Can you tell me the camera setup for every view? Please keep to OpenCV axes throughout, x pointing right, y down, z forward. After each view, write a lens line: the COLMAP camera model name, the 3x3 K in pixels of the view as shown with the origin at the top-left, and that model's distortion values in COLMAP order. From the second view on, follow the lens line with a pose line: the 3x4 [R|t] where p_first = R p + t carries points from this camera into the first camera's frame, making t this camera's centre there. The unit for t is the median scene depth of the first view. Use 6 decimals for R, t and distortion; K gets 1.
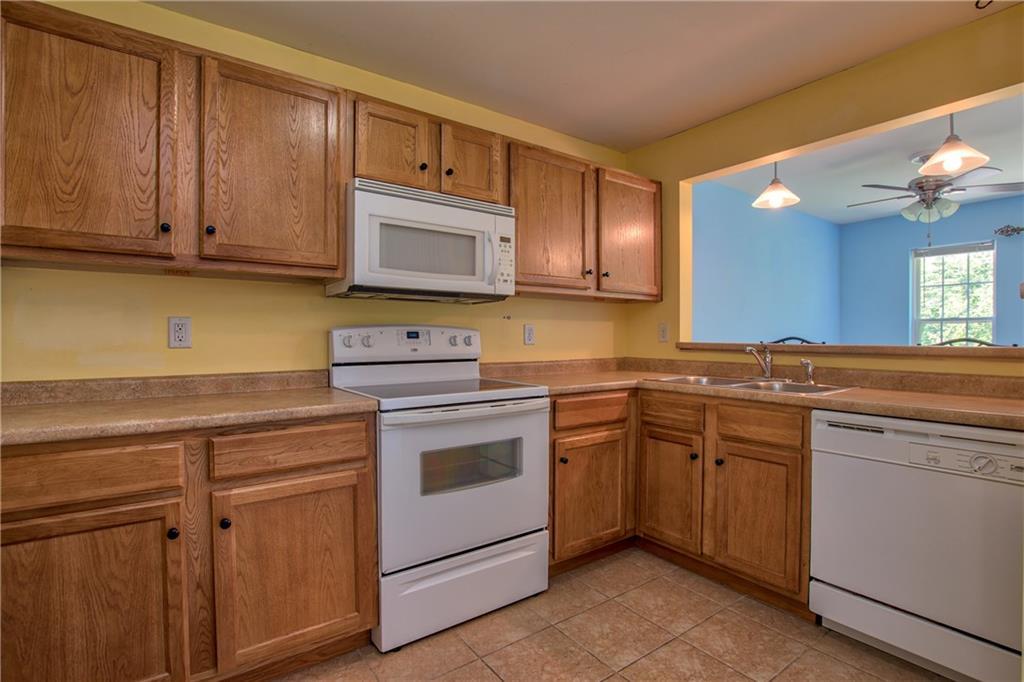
lens RADIAL K [[496.1, 0, 511.7], [0, 496.1, 341.3], [0, 0, 1]] dist [0.000785, -0.000057]
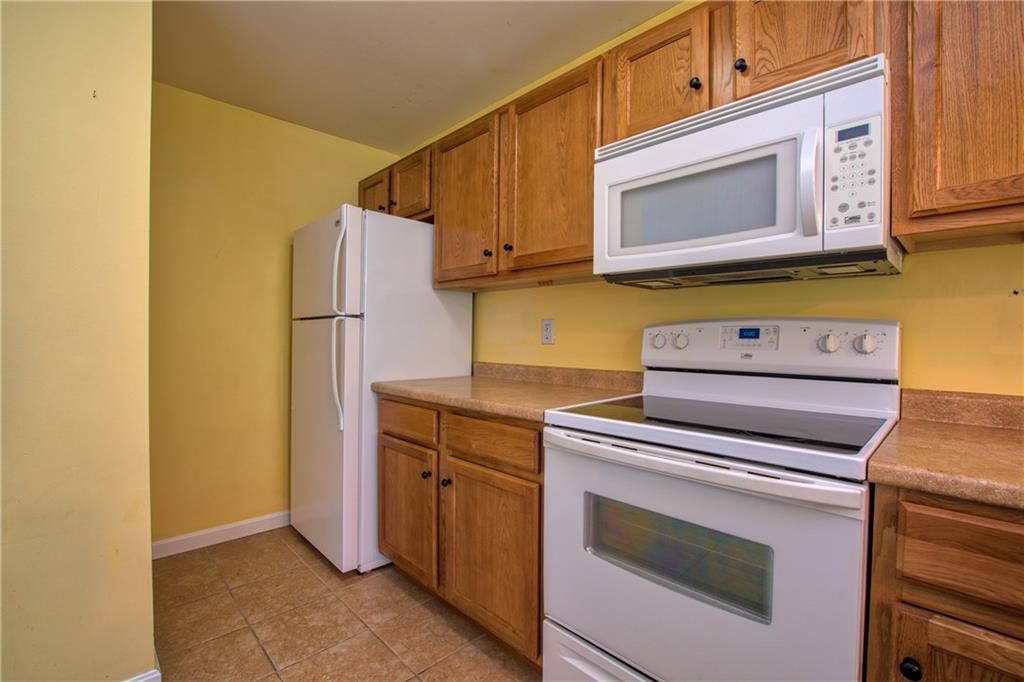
lens RADIAL K [[456.3, 0, 513.6], [0, 456.3, 337.7], [0, 0, 1]] dist [-0.002787, -0.000699]
pose [[0.167786, 0.006291, -0.985803, 0.378436], [-0.013422, 0.999902, 0.004097, -0.005739], [0.985732, 0.012544, 0.167854, 0.631578]]
